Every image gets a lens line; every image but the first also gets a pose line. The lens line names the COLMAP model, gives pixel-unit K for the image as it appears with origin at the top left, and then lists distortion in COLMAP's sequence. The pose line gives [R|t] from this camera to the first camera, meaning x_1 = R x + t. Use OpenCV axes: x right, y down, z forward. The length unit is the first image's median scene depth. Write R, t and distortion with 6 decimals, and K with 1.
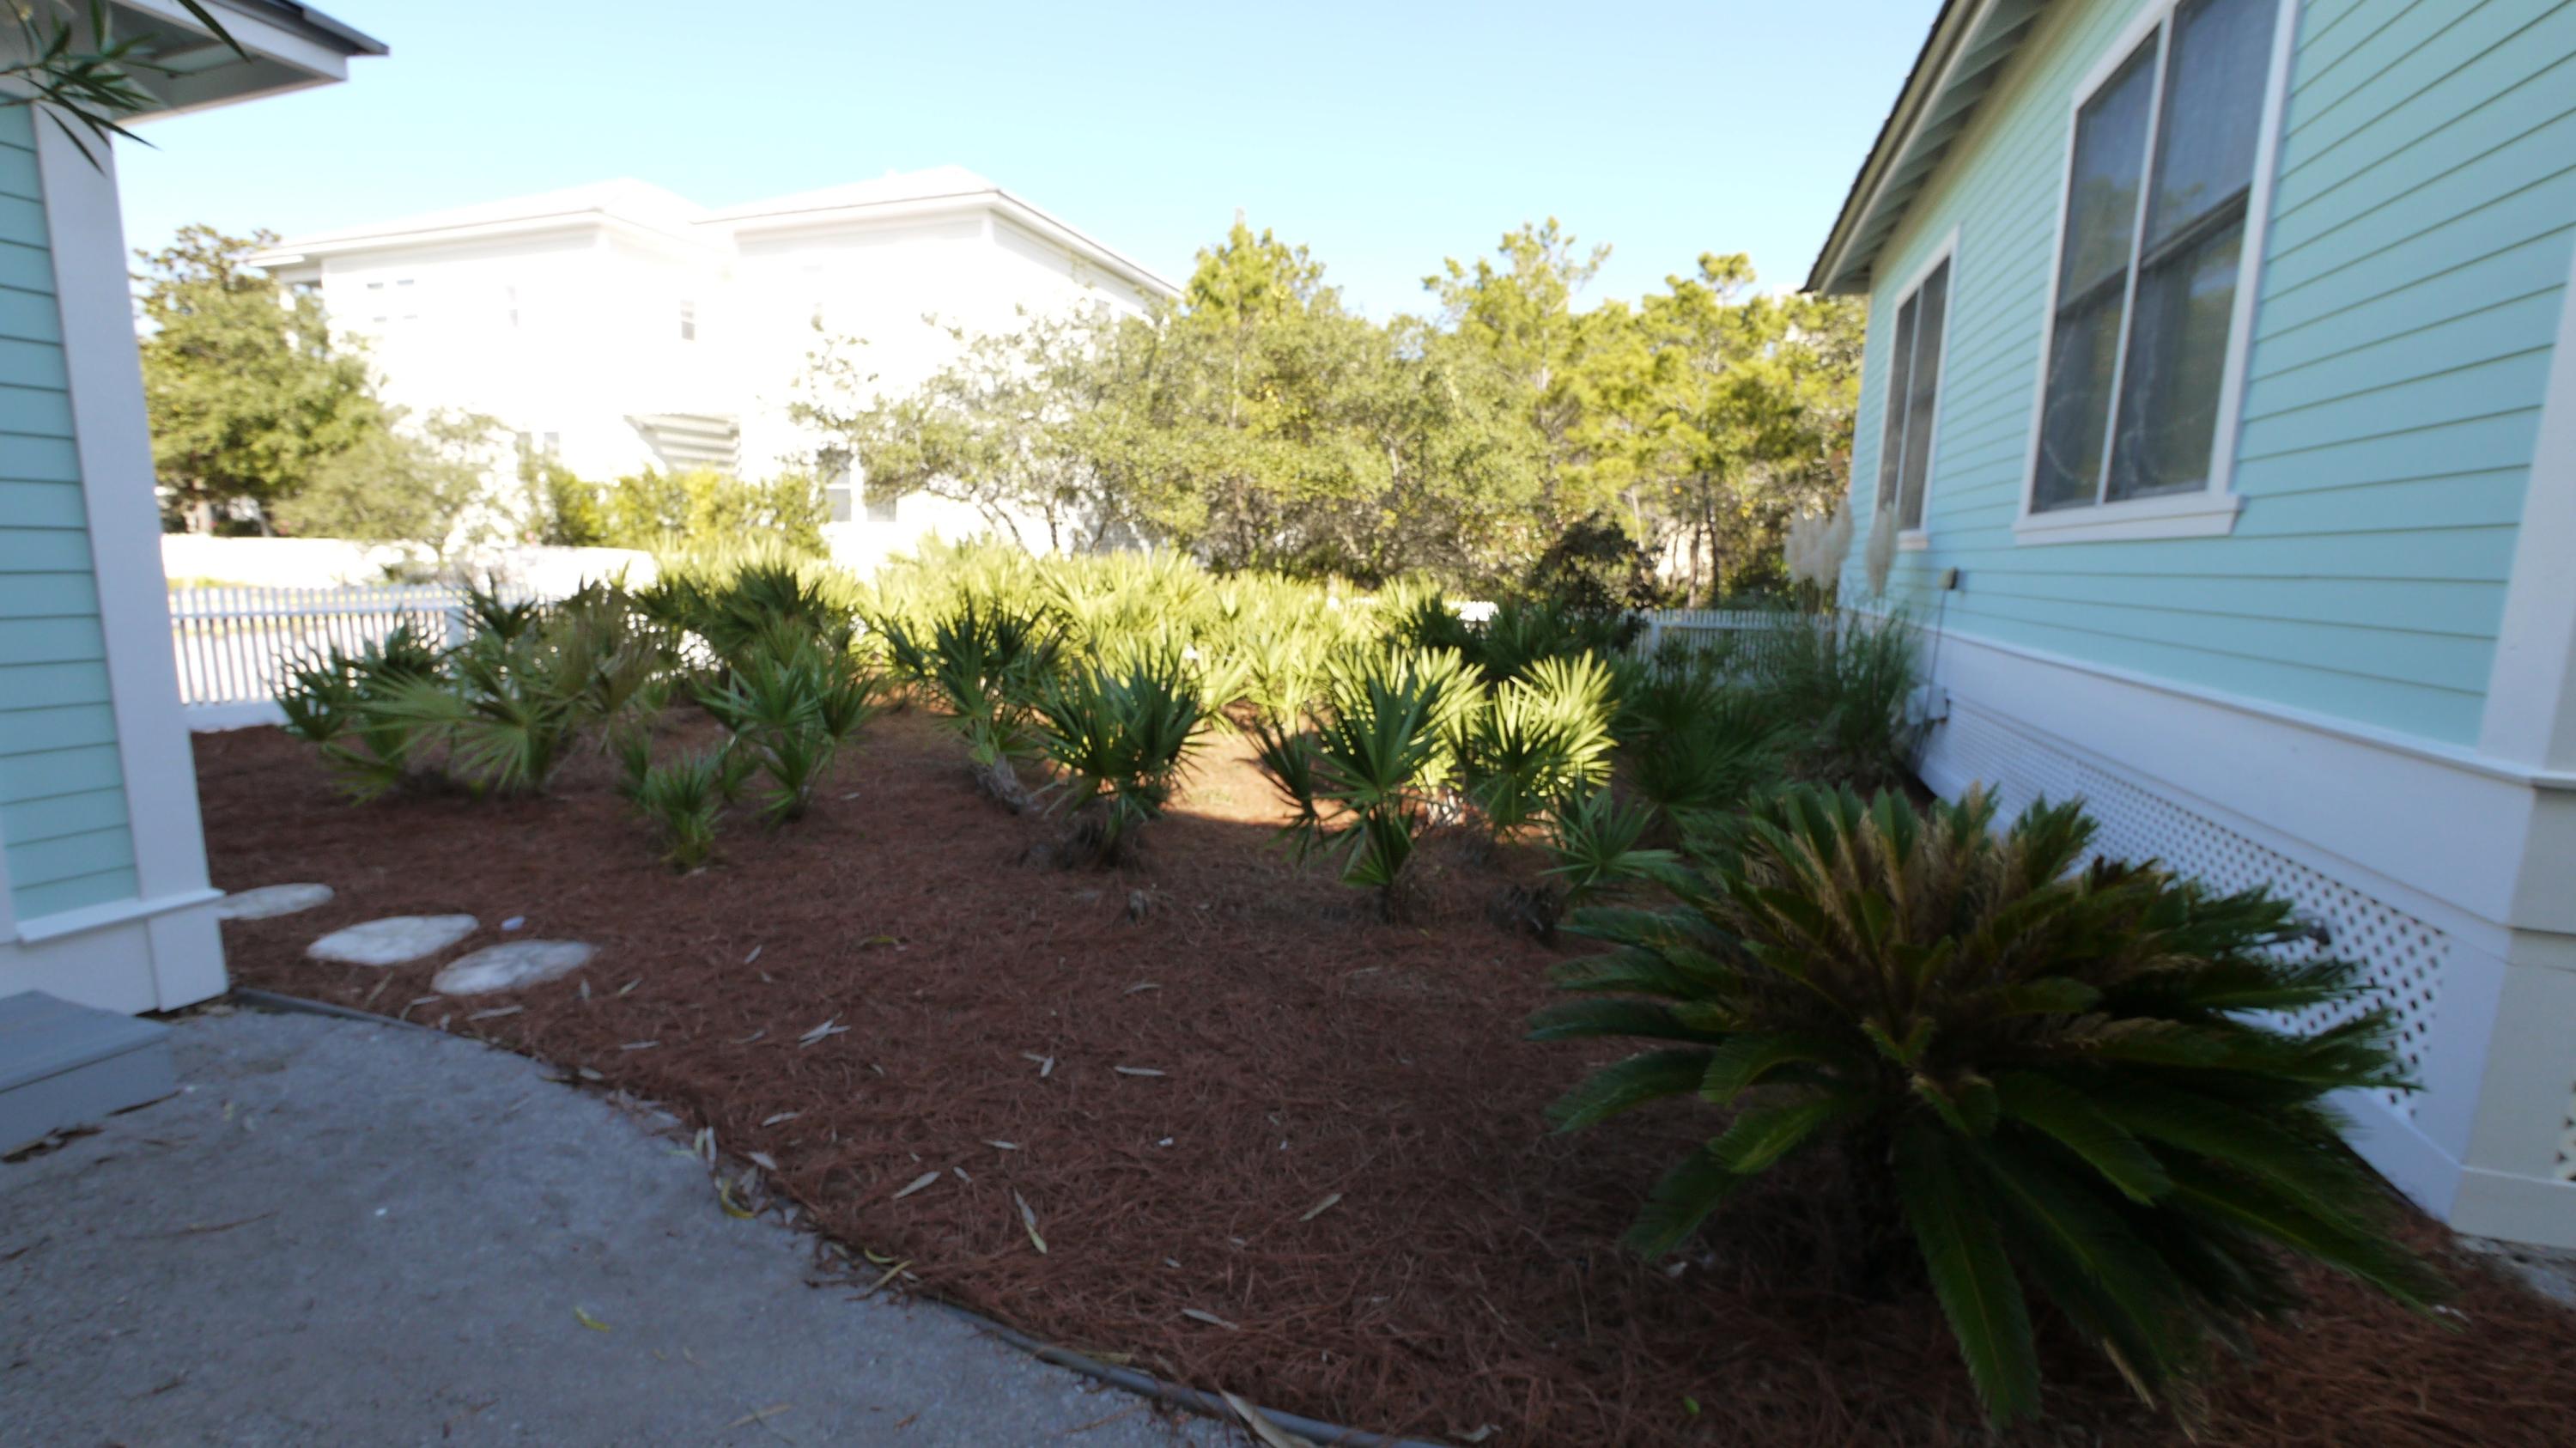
lens RADIAL K [[1067.1, 0, 1295.2], [0, 1067.1, 712.9], [0, 0, 1]] dist [-0.001960, -0.001349]
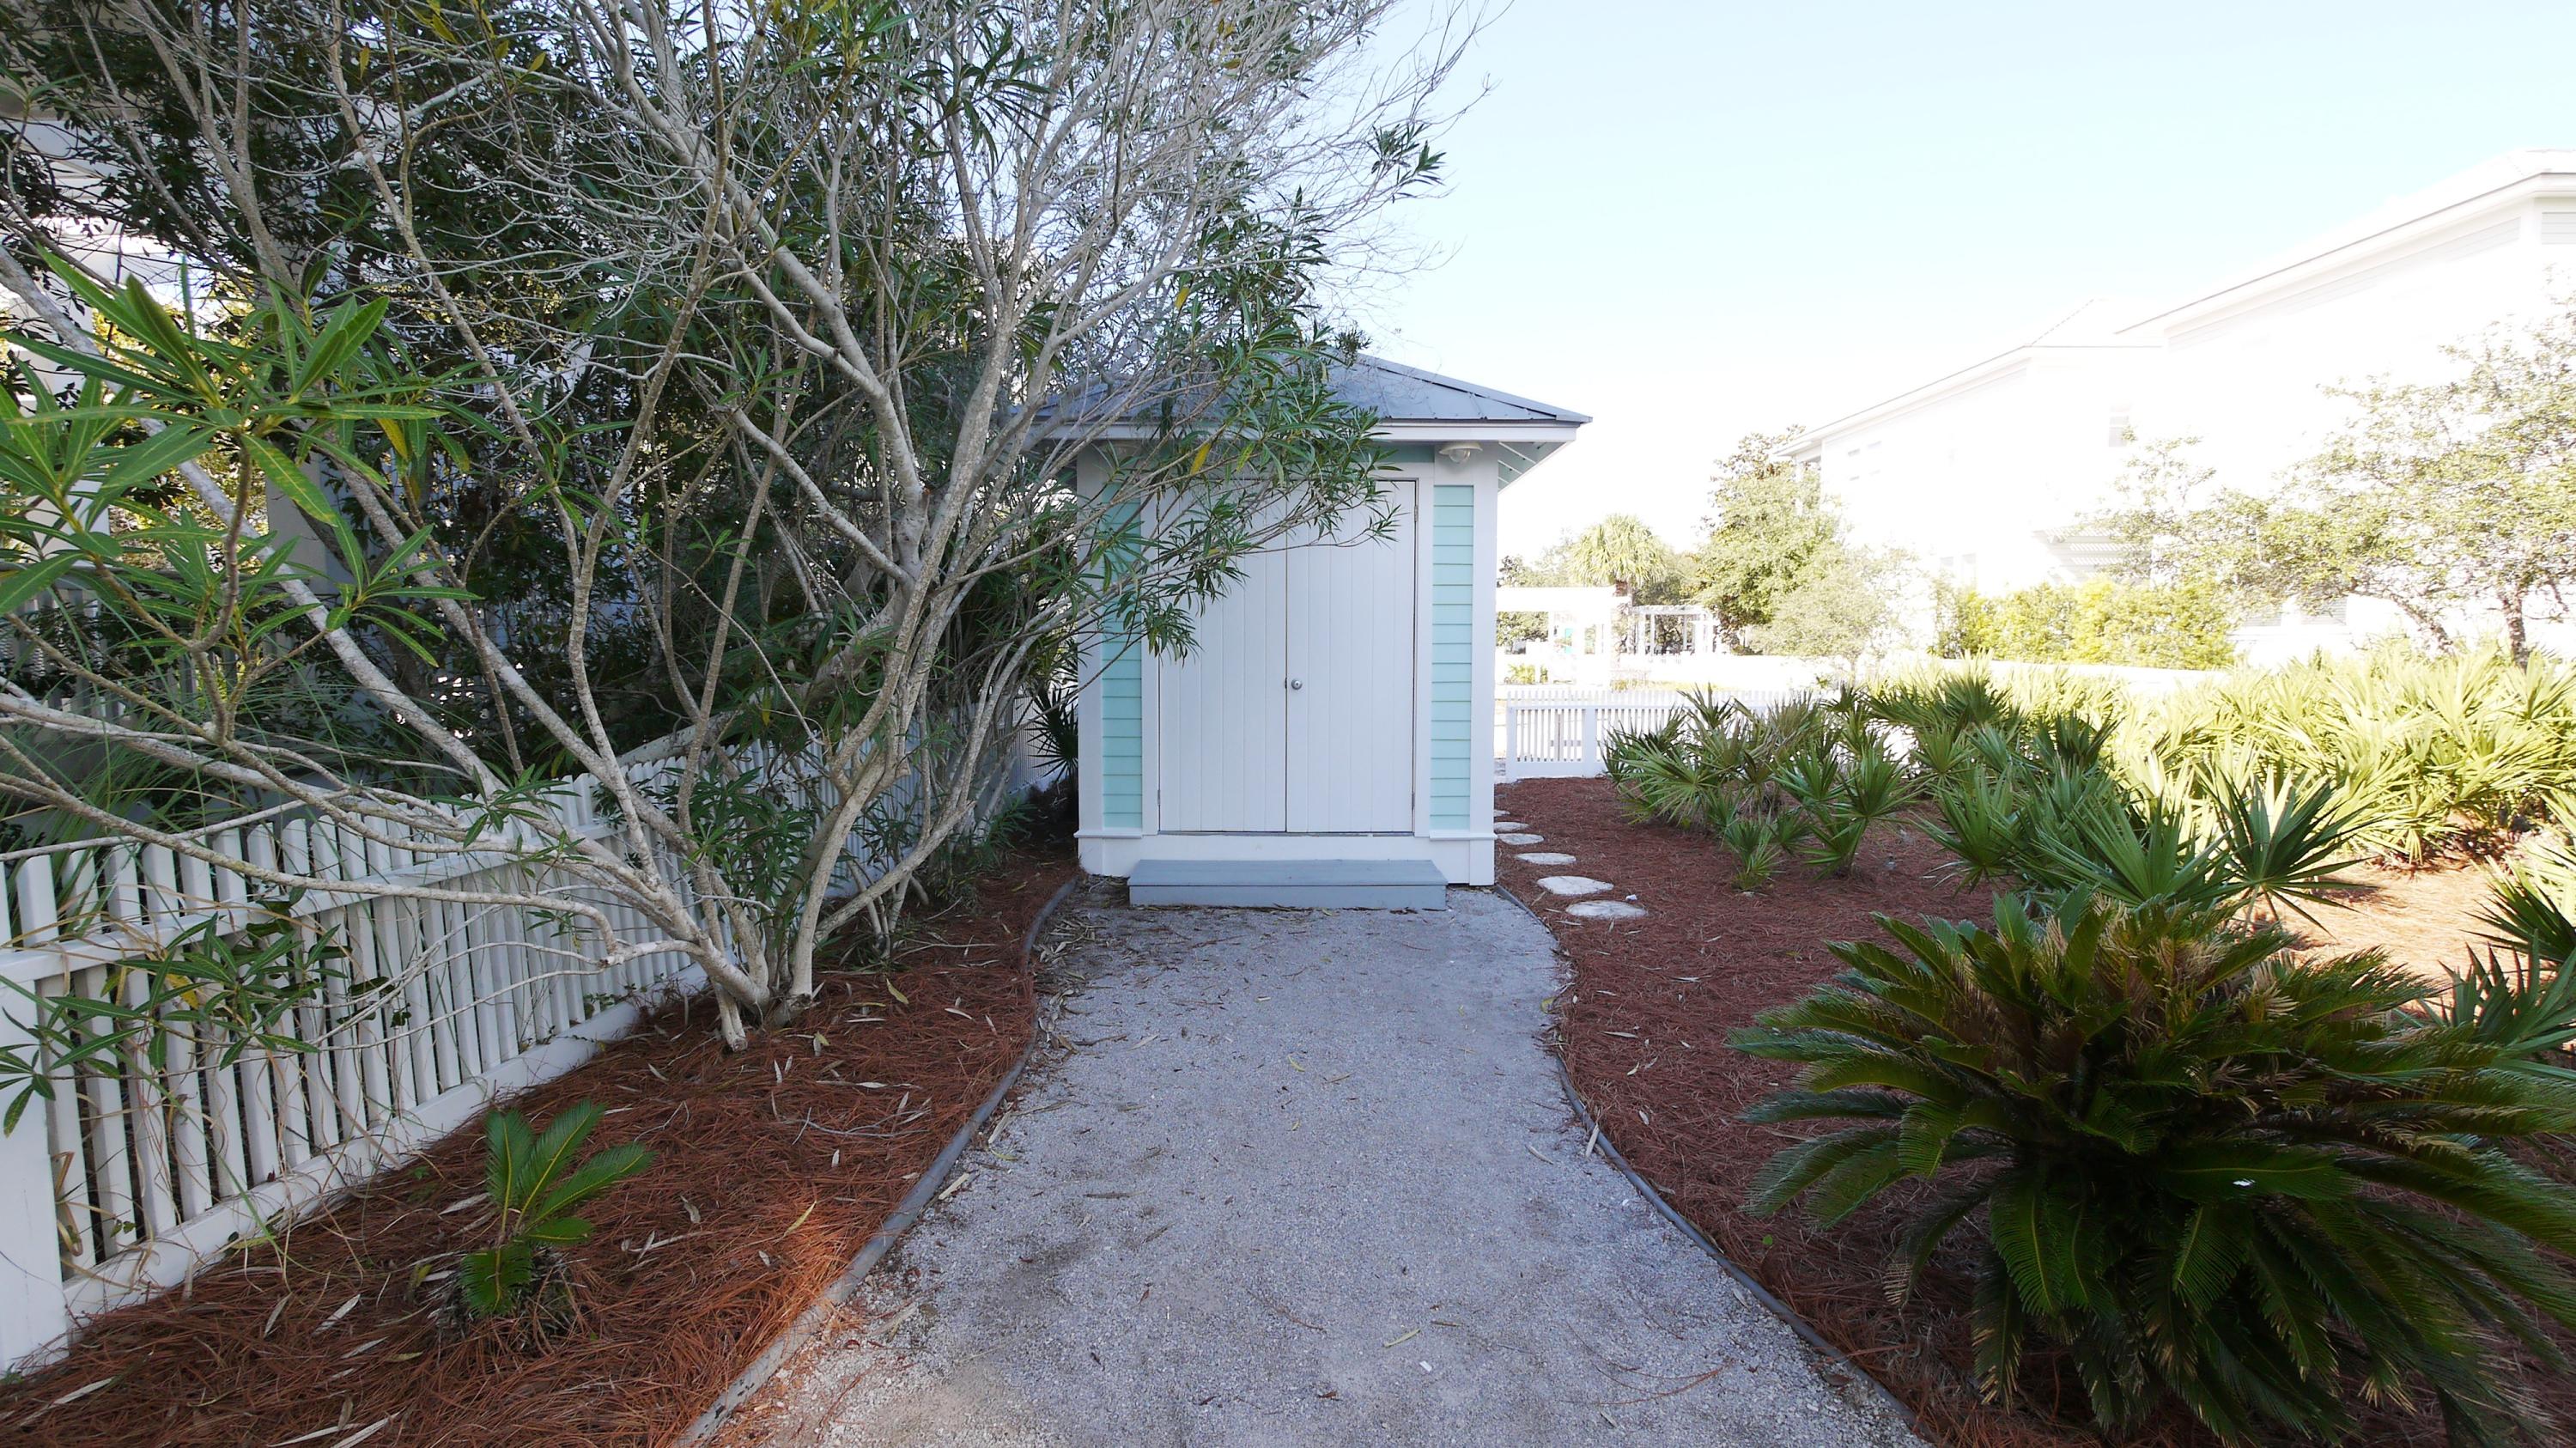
lens RADIAL K [[1067.1, 0, 1278.4], [0, 1067.1, 739.0], [0, 0, 1]] dist [-0.001960, -0.001349]
pose [[0.335647, 0.056652, -0.940283, 0.135650], [-0.128081, 0.991665, 0.014027, 0.000958], [0.933240, 0.115724, 0.340105, -0.022322]]
